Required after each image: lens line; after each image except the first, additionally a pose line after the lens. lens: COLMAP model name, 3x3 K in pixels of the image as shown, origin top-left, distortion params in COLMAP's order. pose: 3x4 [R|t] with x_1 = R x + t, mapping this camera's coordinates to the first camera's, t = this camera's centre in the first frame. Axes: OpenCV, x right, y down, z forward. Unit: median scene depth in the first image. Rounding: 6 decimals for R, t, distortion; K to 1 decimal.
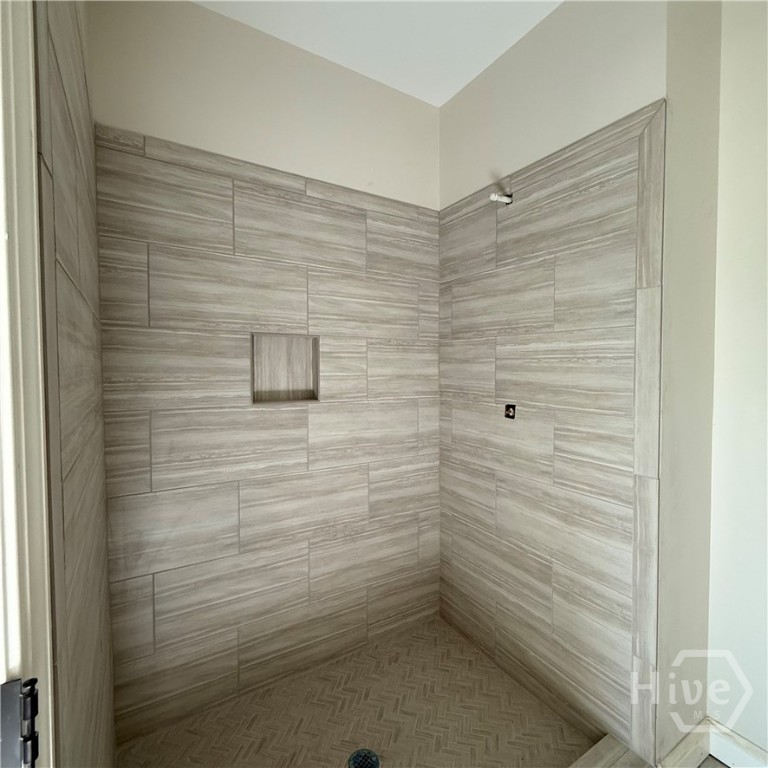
lens RADIAL K [[410.8, 0, 384.0], [0, 410.8, 381.5], [0, 0, 1]] dist [-0.020011, 0.008204]
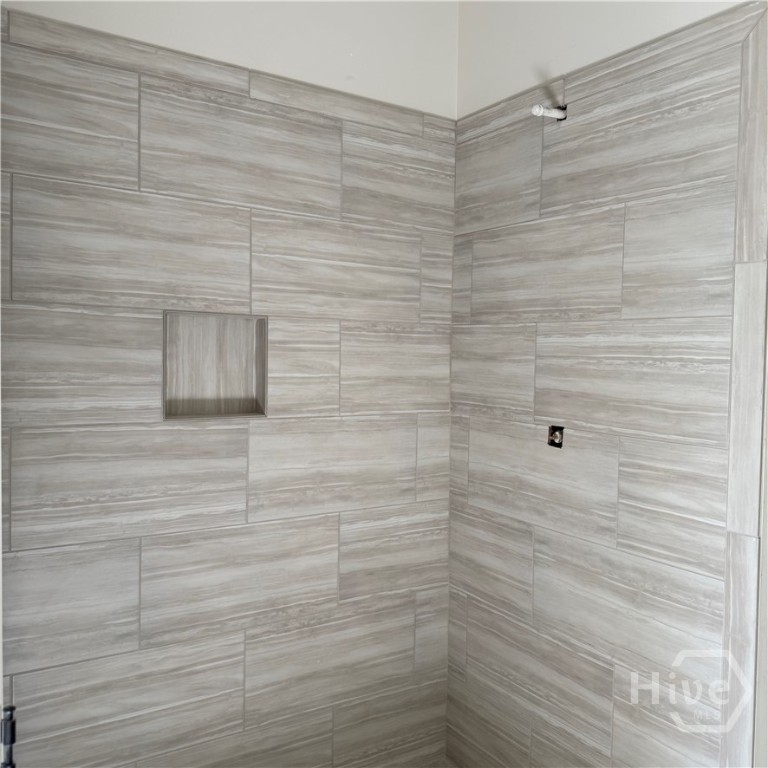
lens RADIAL K [[725.7, 0, 387.1], [0, 725.7, 382.9], [0, 0, 1]] dist [0.017252, 0.000000]
pose [[0.999236, 0.017335, 0.035021, -0.007155], [-0.017531, 0.999832, 0.005308, -0.015762], [-0.034923, -0.005918, 0.999372, -0.169067]]
